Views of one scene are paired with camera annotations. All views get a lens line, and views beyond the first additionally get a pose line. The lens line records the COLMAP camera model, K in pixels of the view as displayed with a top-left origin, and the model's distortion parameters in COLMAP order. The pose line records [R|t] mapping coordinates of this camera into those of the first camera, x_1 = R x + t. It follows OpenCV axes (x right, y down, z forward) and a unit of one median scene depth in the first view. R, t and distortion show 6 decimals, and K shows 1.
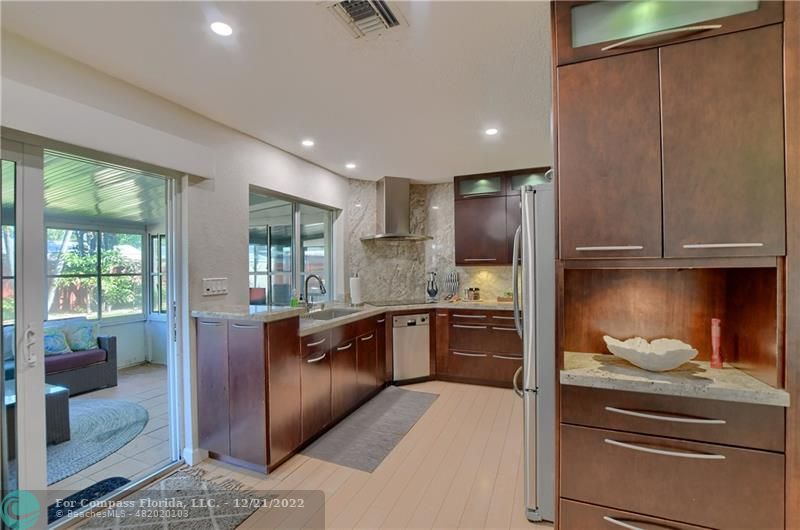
lens RADIAL K [[351.9, 0, 400.0], [0, 351.9, 265.0], [0, 0, 1]] dist [-0.031989, -0.000205]
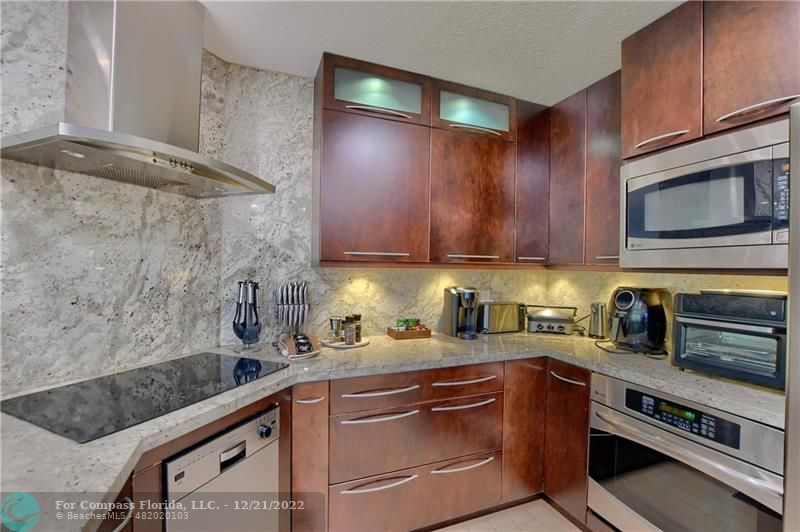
lens RADIAL K [[351.9, 0, 400.0], [0, 351.9, 266.0], [0, 0, 1]] dist [-0.031989, -0.000205]
pose [[0.710412, 0.021723, 0.703451, -0.073449], [-0.024951, 0.999673, -0.005673, 0.002252], [-0.703344, -0.013522, 0.710721, 0.684611]]
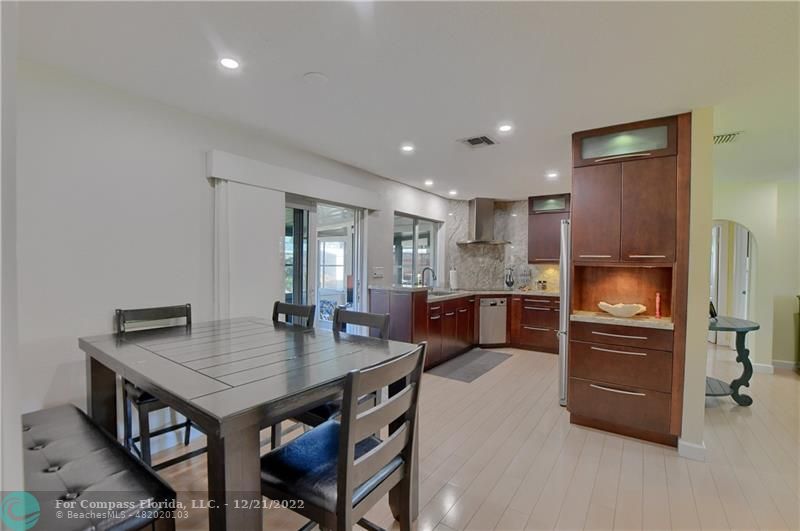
lens RADIAL K [[351.9, 0, 400.0], [0, 351.9, 265.5], [0, 0, 1]] dist [-0.031989, -0.000205]
pose [[0.976256, 0.023958, -0.215290, -0.032453], [-0.021624, 0.999679, 0.013191, 0.001803], [0.215537, -0.008222, 0.976461, -0.434751]]
